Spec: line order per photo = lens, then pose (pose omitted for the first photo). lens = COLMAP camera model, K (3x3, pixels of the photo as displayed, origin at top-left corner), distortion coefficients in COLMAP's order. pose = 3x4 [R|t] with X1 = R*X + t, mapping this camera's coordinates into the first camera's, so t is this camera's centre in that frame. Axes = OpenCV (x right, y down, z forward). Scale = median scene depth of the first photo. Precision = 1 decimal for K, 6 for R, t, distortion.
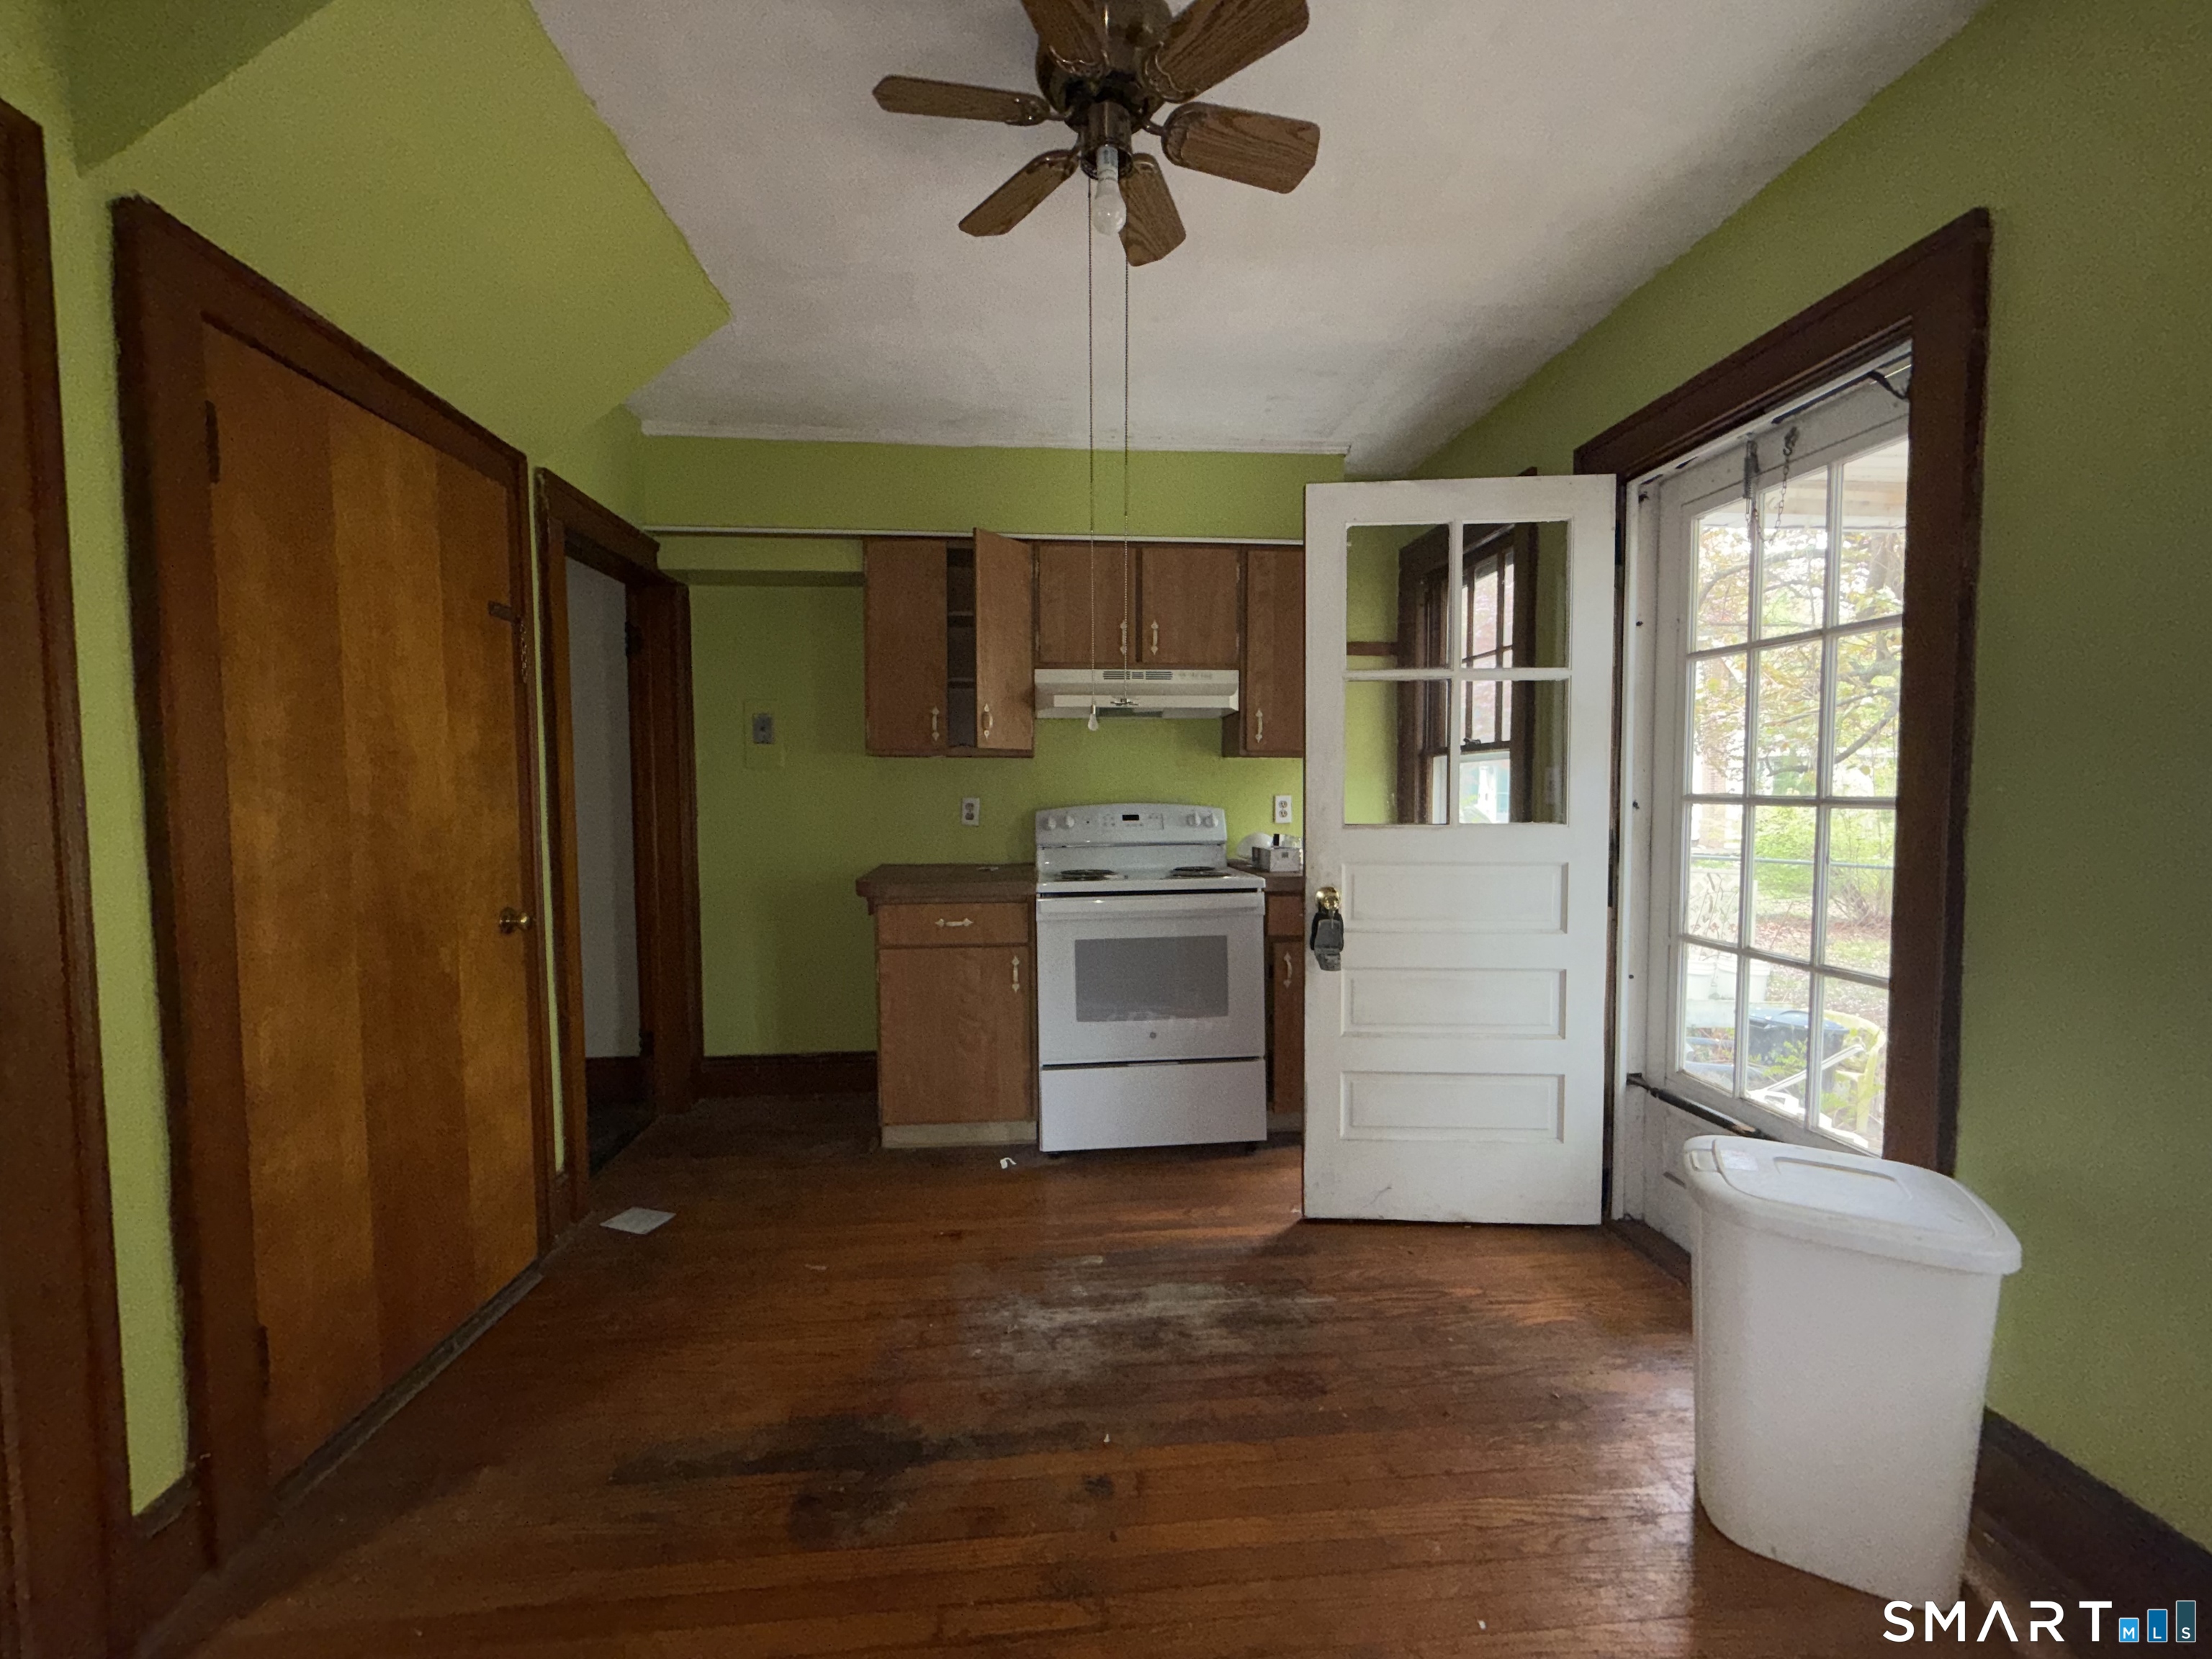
lens RADIAL K [[882.4, 0, 1103.2], [0, 882.4, 831.6], [0, 0, 1]] dist [0.002752, 0.000086]
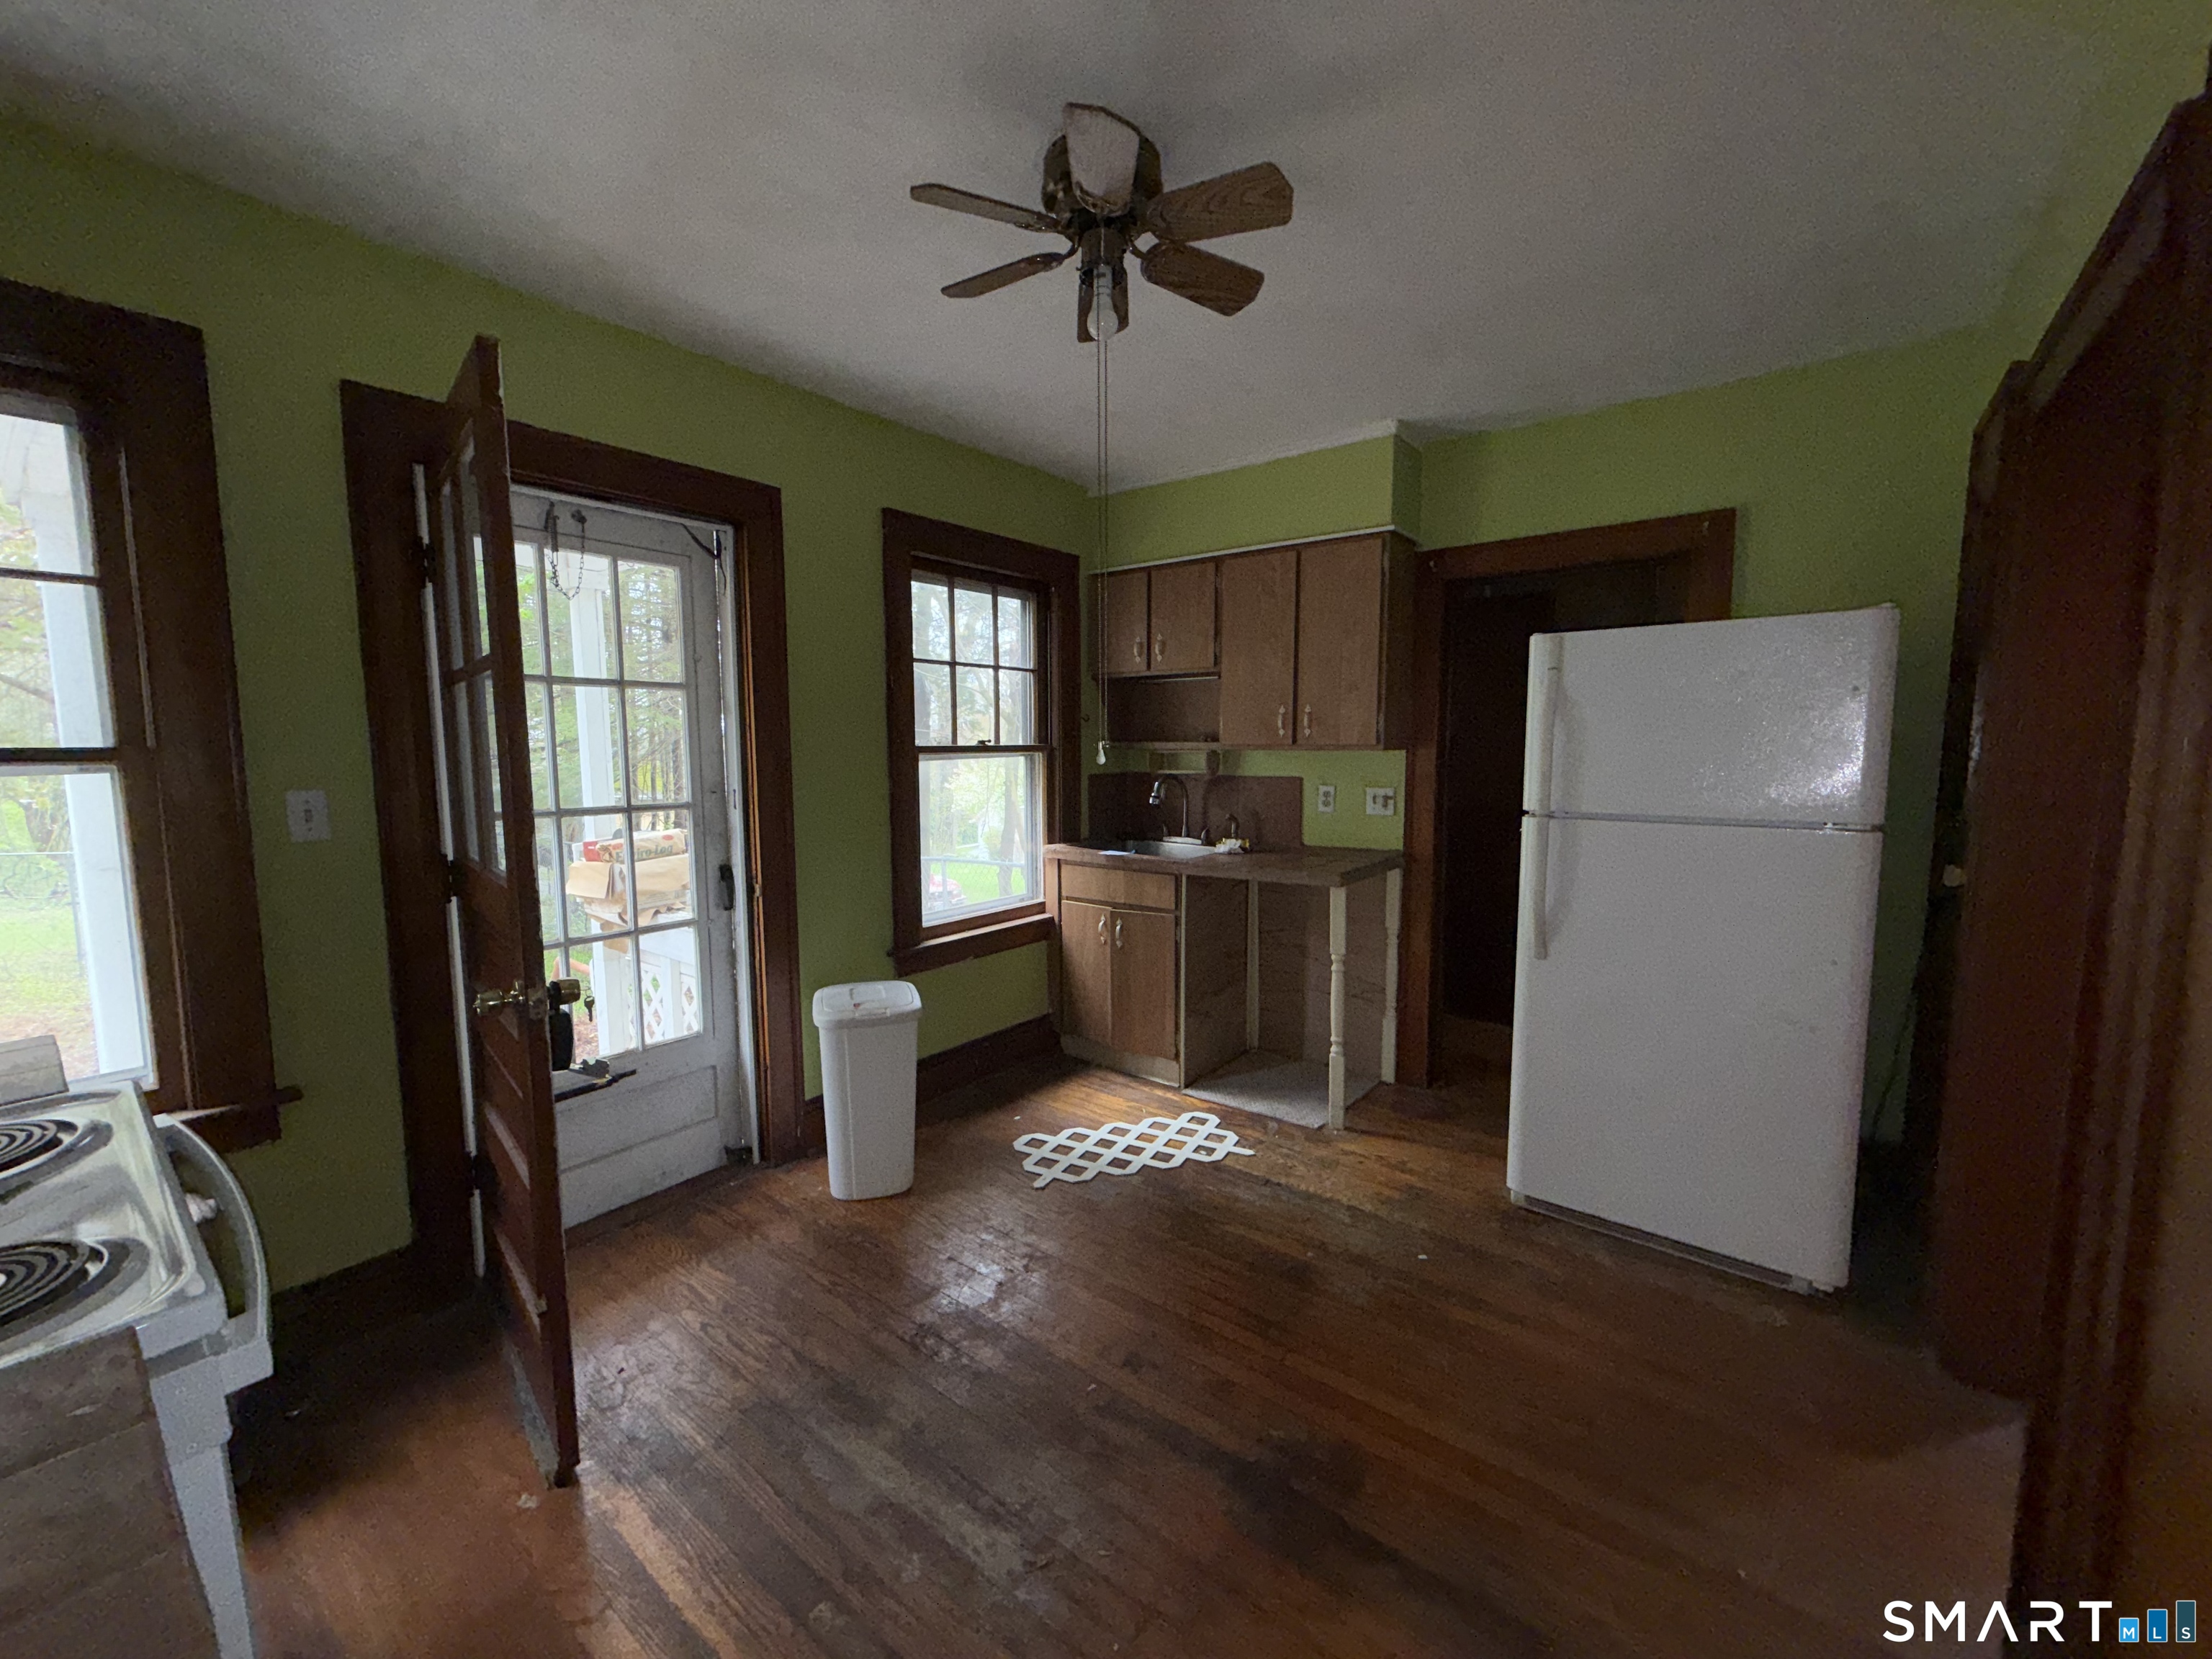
lens RADIAL K [[882.4, 0, 1103.2], [0, 882.4, 831.6], [0, 0, 1]] dist [0.002752, 0.000086]
pose [[-0.729688, -0.057571, 0.681352, -0.647063], [0.043655, 0.990494, 0.130443, -0.146777], [-0.682385, 0.124927, -0.720239, 1.503788]]
